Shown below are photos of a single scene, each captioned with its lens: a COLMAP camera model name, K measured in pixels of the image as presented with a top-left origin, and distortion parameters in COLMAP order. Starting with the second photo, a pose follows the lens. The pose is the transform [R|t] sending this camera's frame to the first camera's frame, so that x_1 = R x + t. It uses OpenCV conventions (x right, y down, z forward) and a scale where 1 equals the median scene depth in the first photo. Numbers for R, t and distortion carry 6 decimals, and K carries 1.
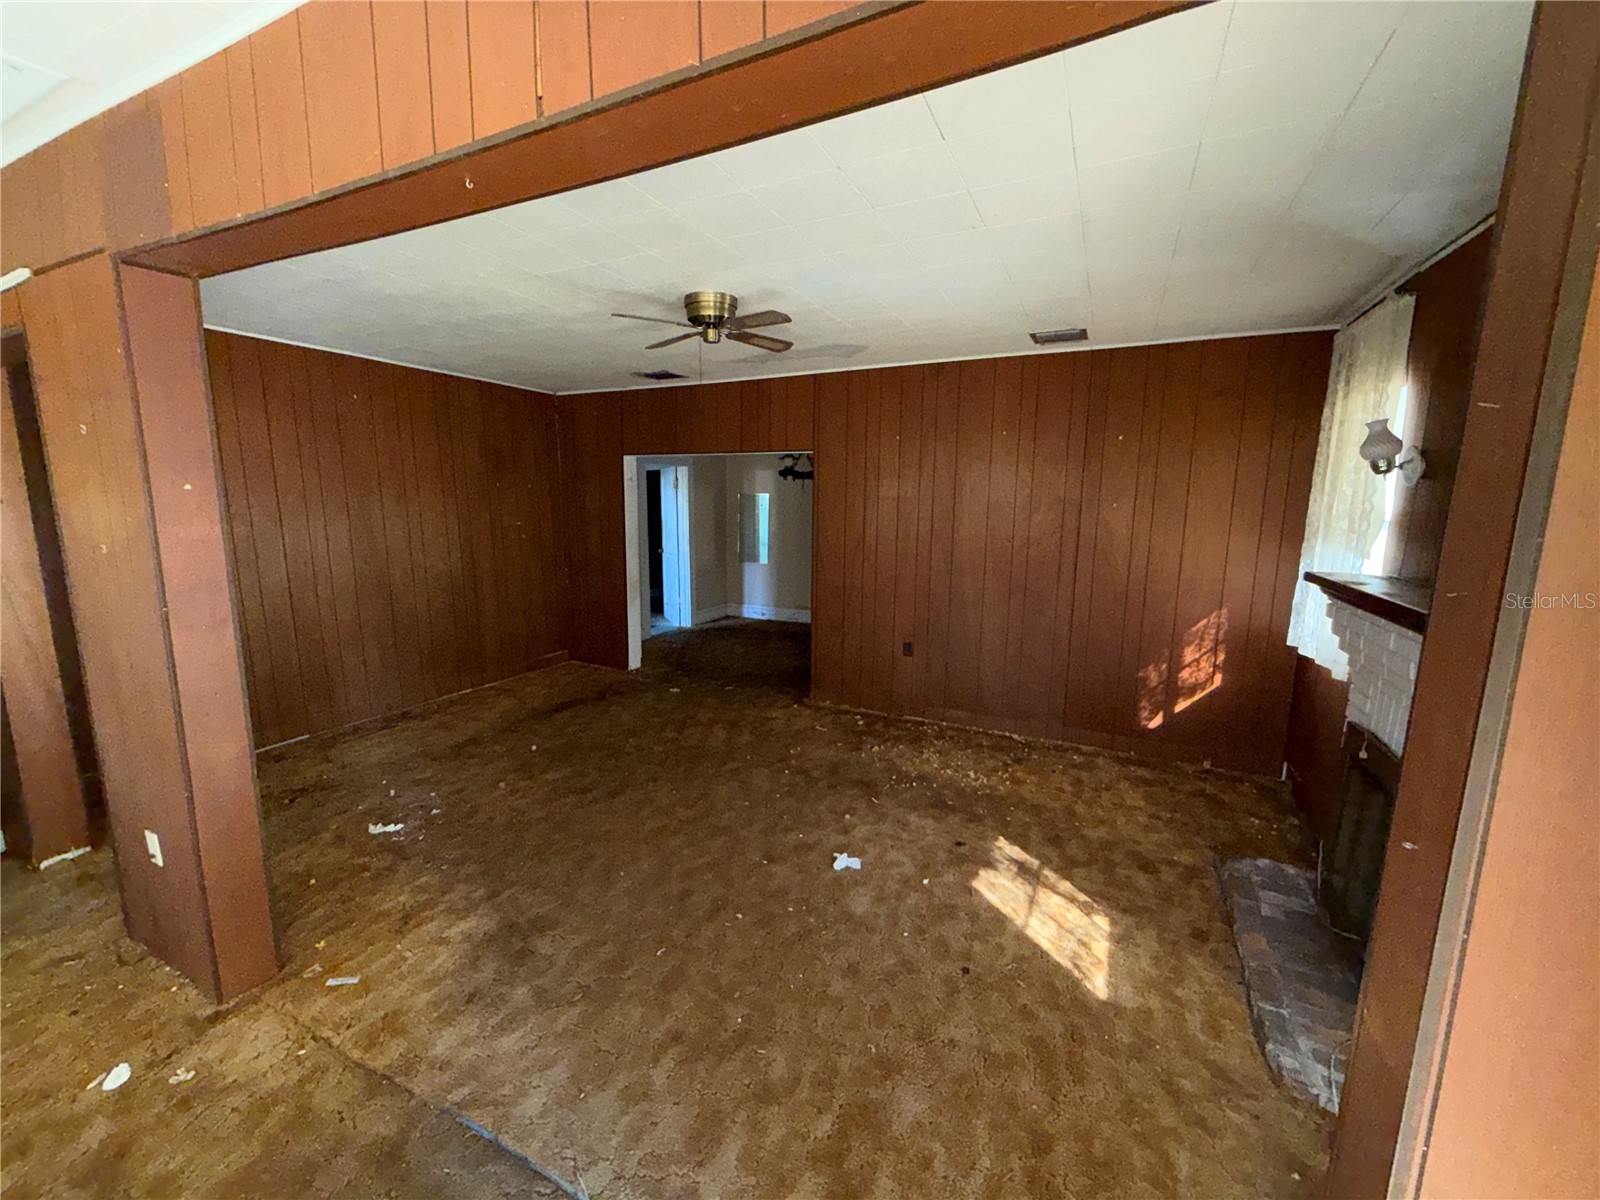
lens RADIAL K [[635.8, 0, 798.7], [0, 635.8, 598.1], [0, 0, 1]] dist [-0.000918, 0.000082]
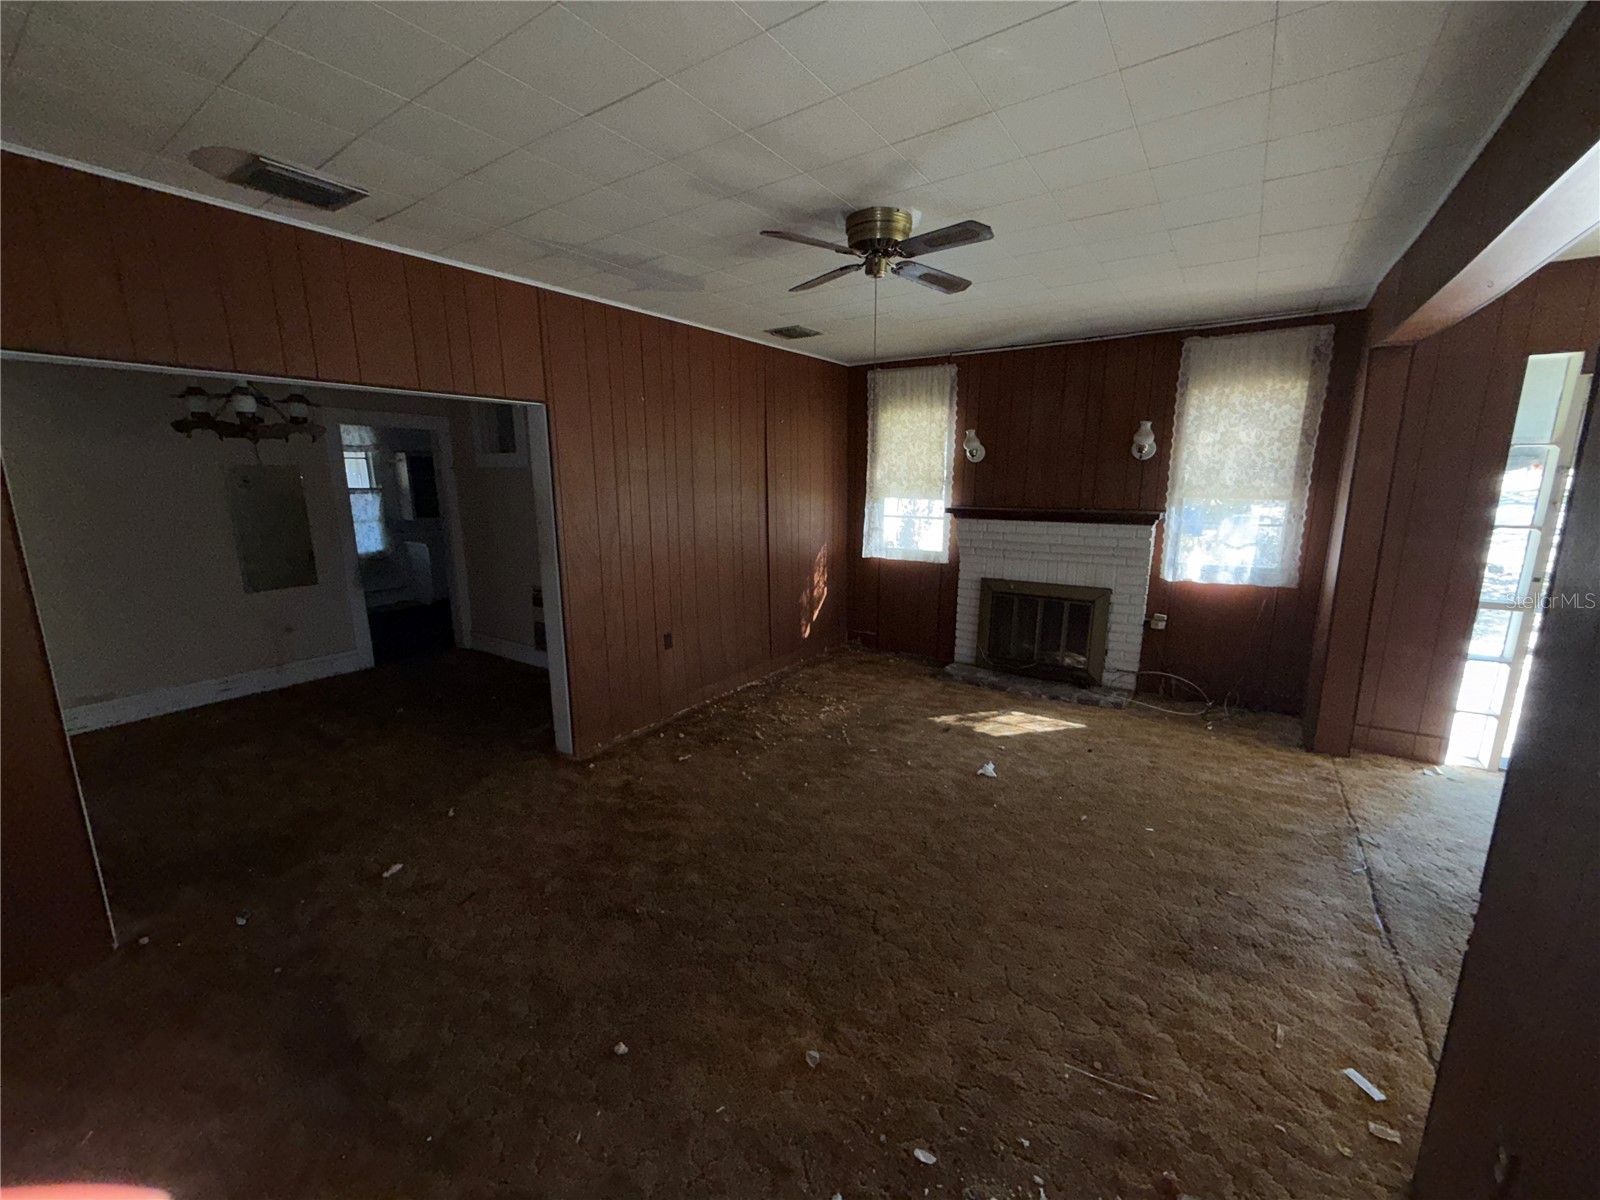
lens RADIAL K [[635.8, 0, 800.4], [0, 635.8, 596.2], [0, 0, 1]] dist [-0.000918, 0.000082]
pose [[0.145734, -0.199210, 0.969060, -0.942531], [0.159709, 0.971407, 0.175674, -0.155369], [-0.976348, 0.129166, 0.173382, 0.944567]]
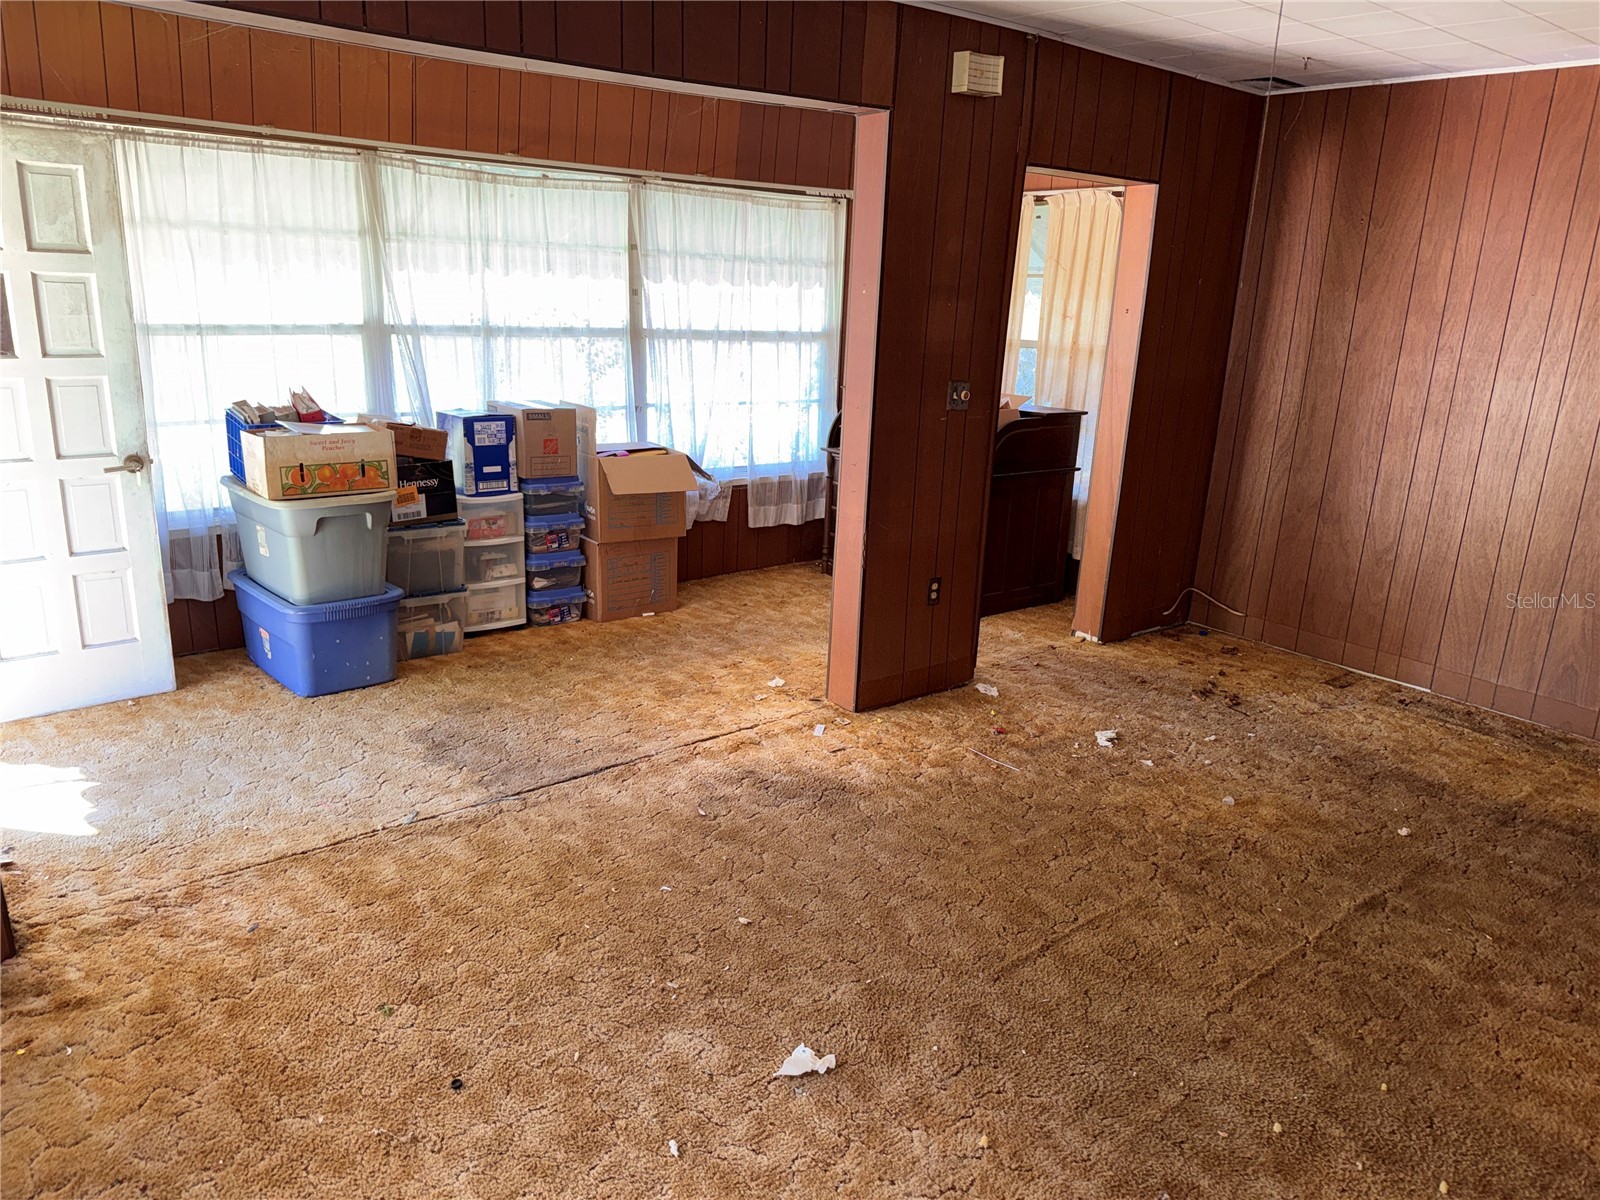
lens RADIAL K [[1115.6, 0, 805.4], [0, 1115.6, 594.9], [0, 0, 1]] dist [-0.001901, -0.004177]
pose [[-0.418079, 0.223762, -0.880421, 0.644821], [-0.182766, 0.928650, 0.322808, -0.171379], [0.889835, 0.295870, -0.347353, 1.028373]]
